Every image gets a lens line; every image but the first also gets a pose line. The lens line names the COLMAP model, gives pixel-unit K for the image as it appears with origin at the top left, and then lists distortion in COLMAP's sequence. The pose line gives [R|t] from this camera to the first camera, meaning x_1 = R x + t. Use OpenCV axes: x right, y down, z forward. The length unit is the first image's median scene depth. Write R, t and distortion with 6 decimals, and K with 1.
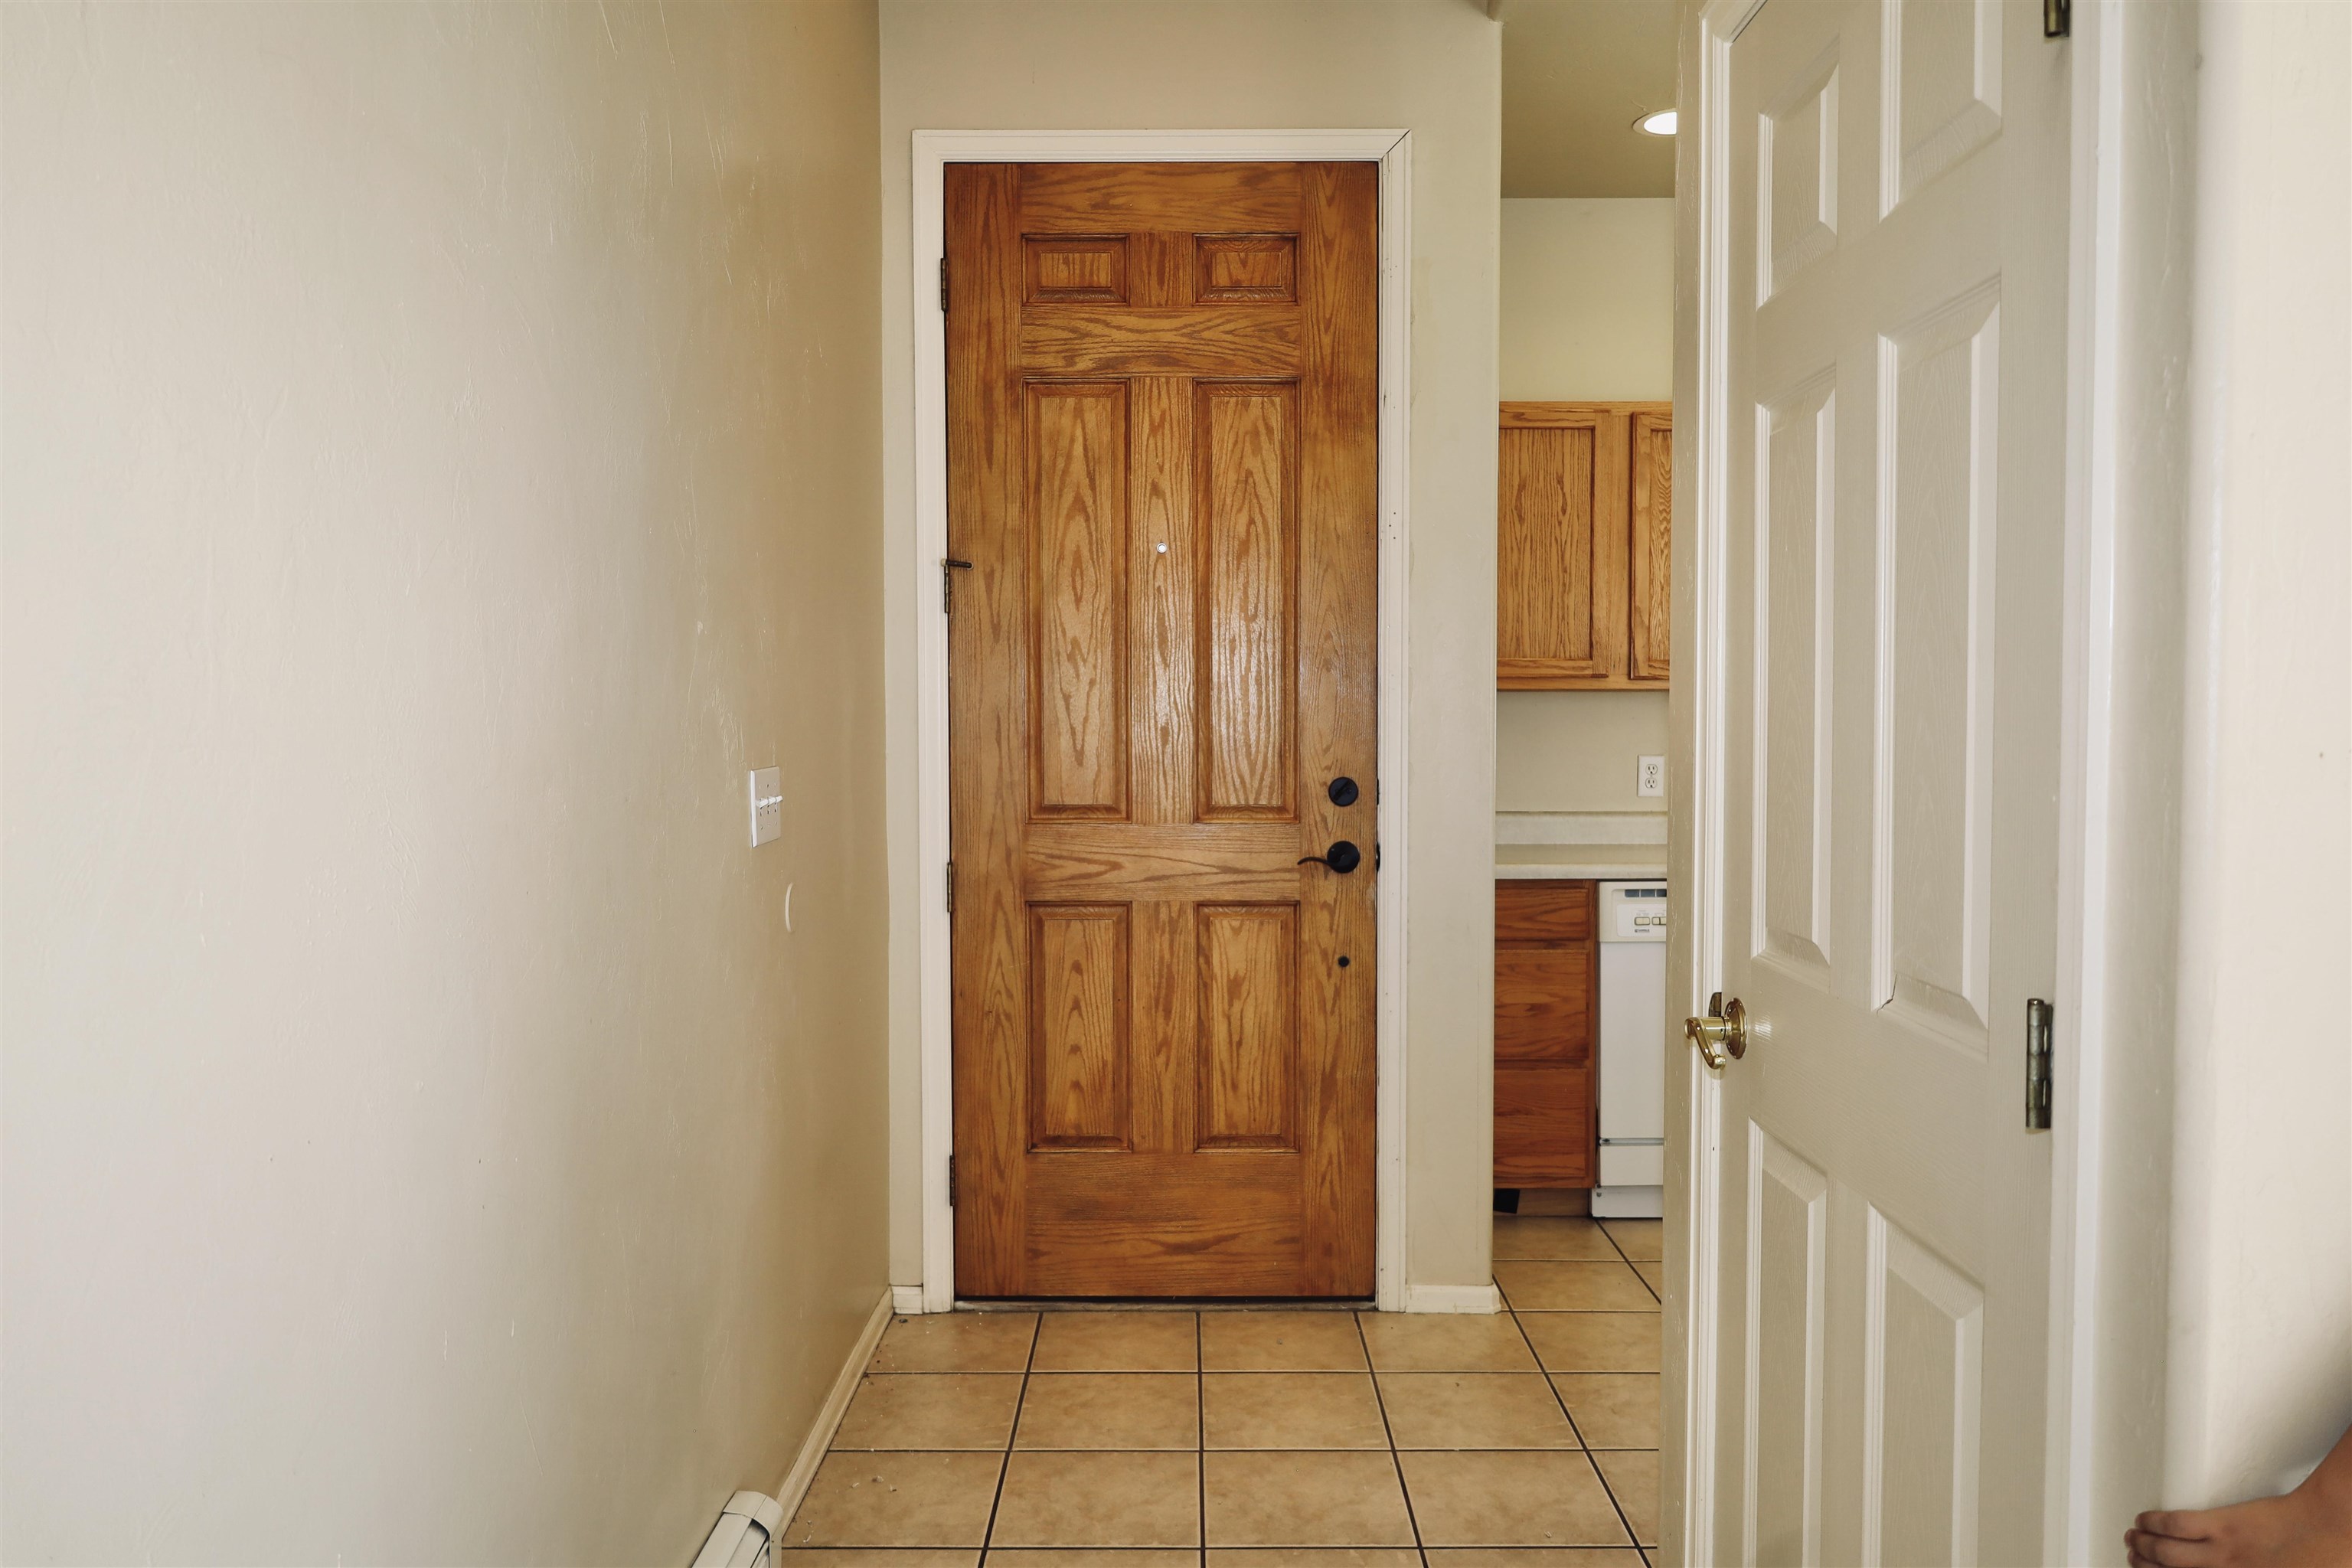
lens RADIAL K [[1652.2, 0, 1197.2], [0, 1652.2, 778.8], [0, 0, 1]] dist [-0.012767, 0.004413]
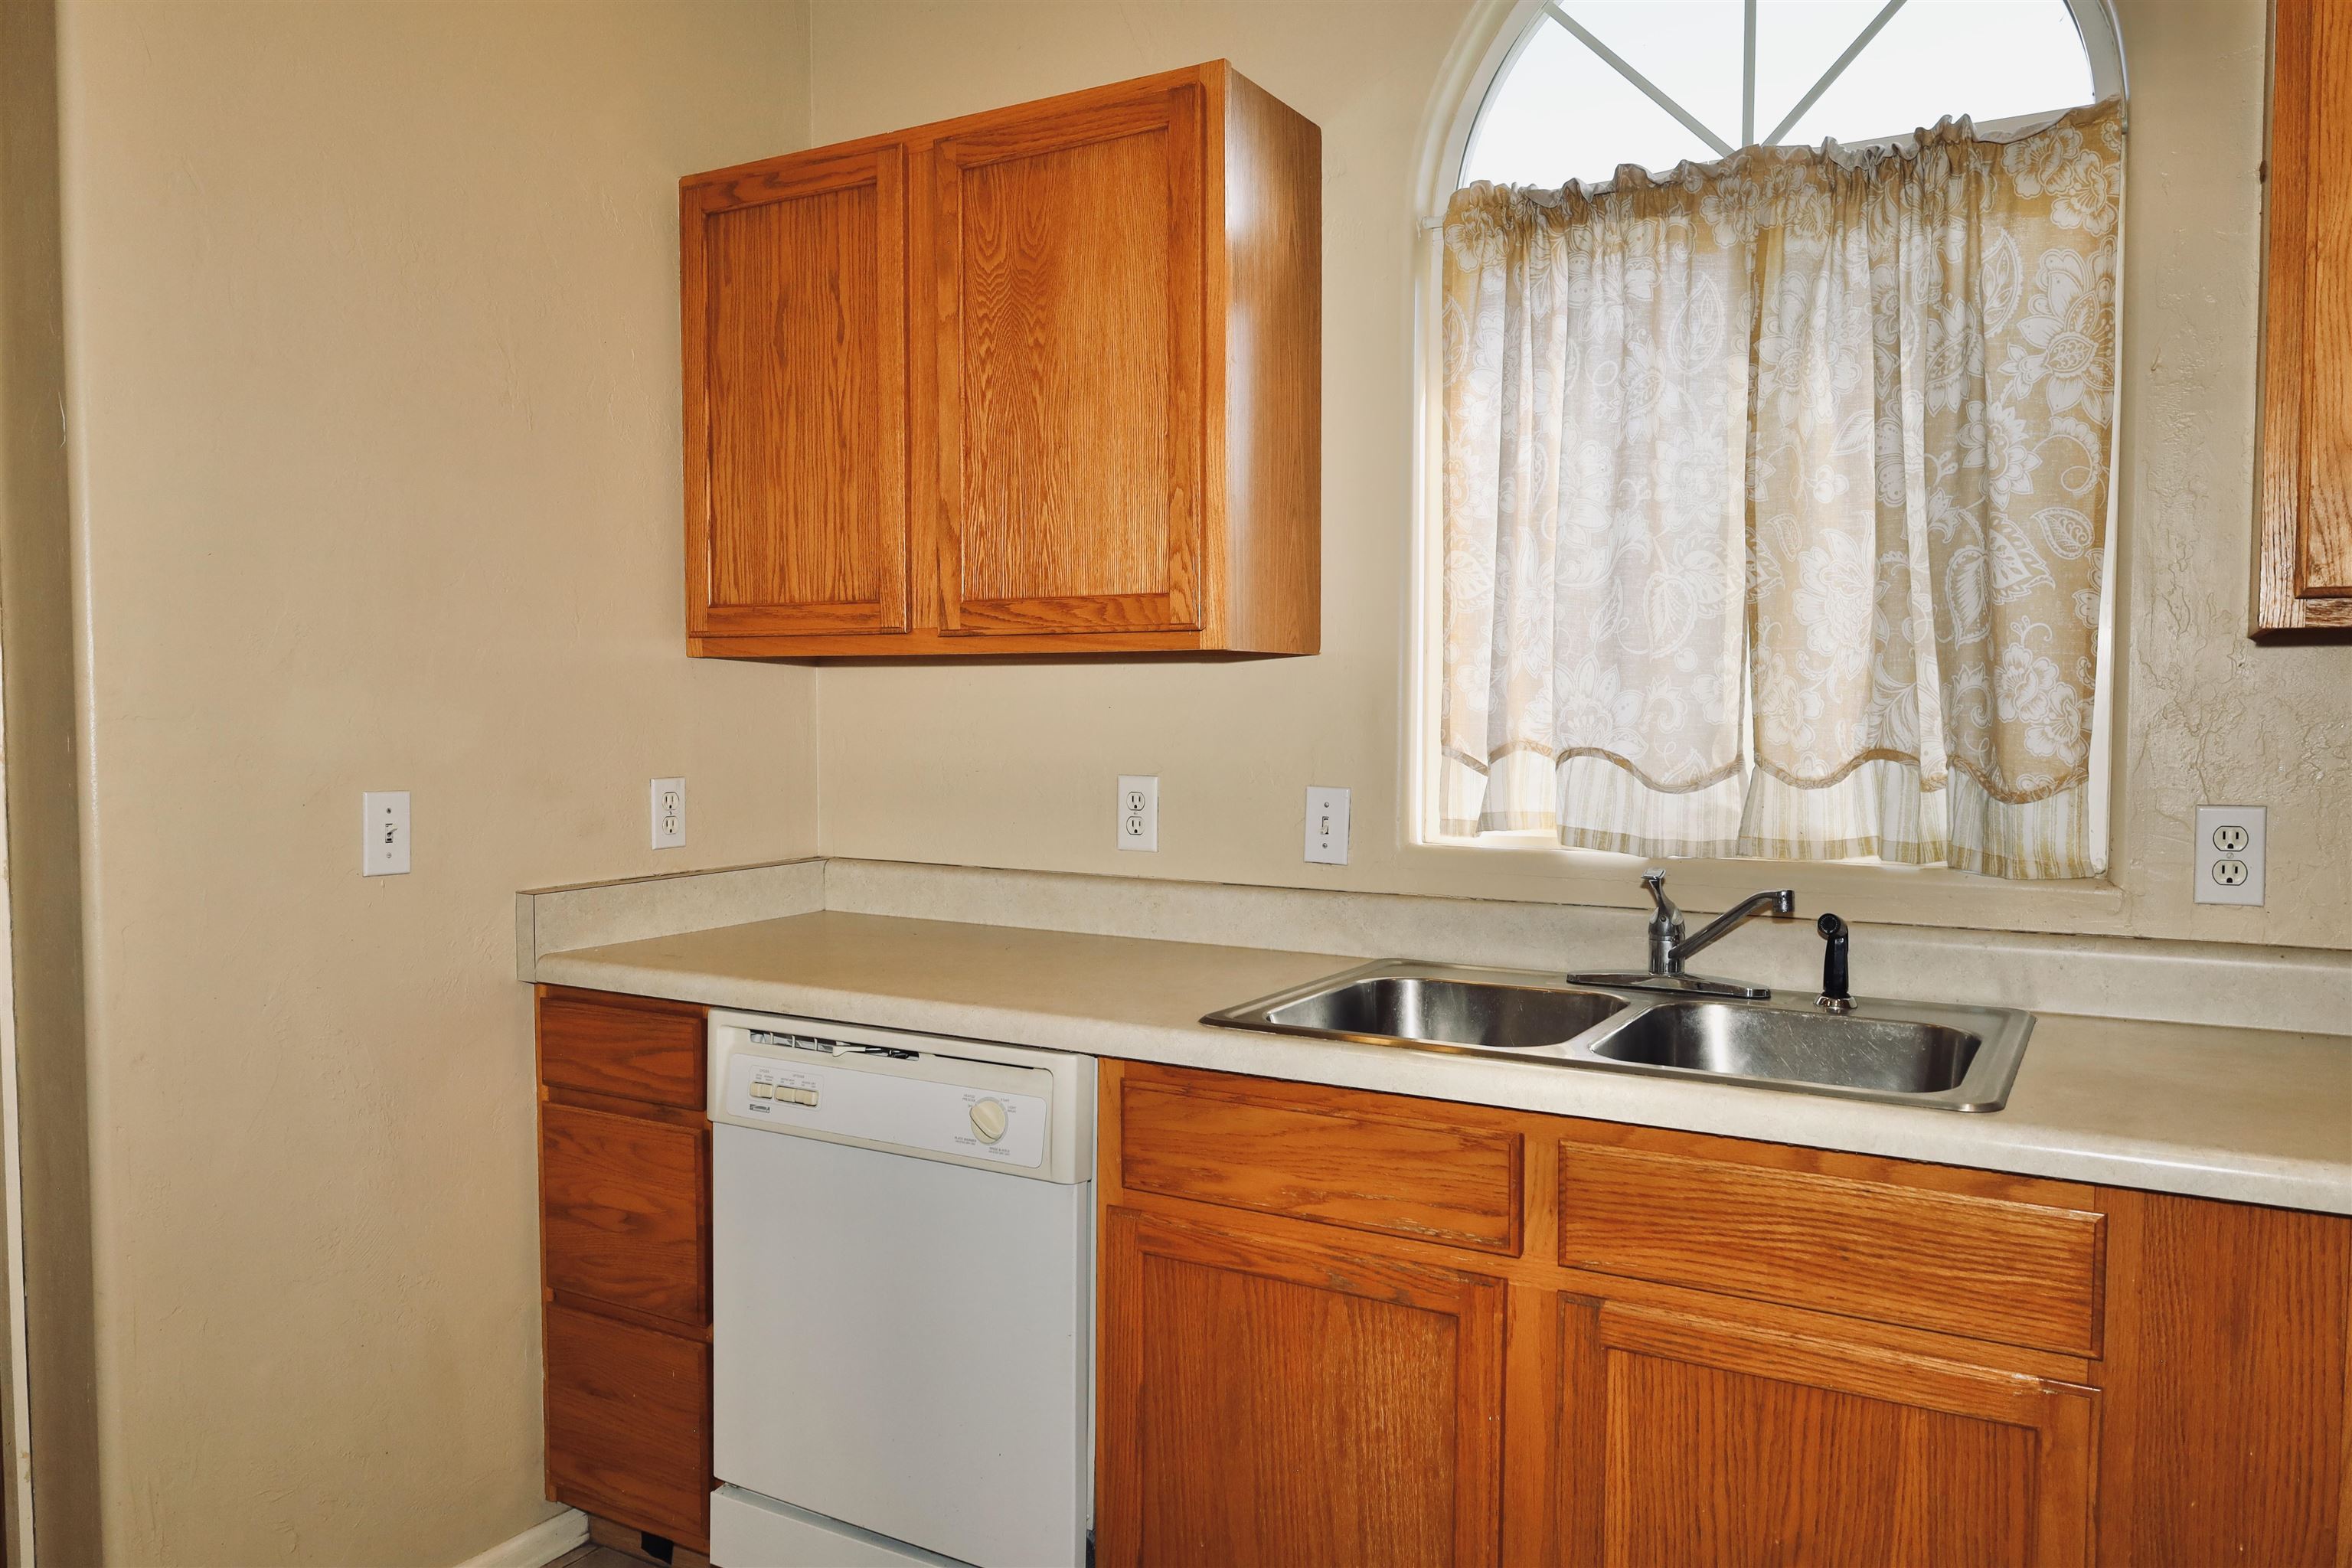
lens RADIAL K [[1652.2, 0, 1170.9], [0, 1652.2, 789.2], [0, 0, 1]] dist [-0.012767, 0.004413]
pose [[0.872280, 0.031495, -0.487992, 0.600612], [-0.026424, 0.999502, 0.017275, -0.021458], [0.488293, -0.002174, 0.872677, 0.565822]]
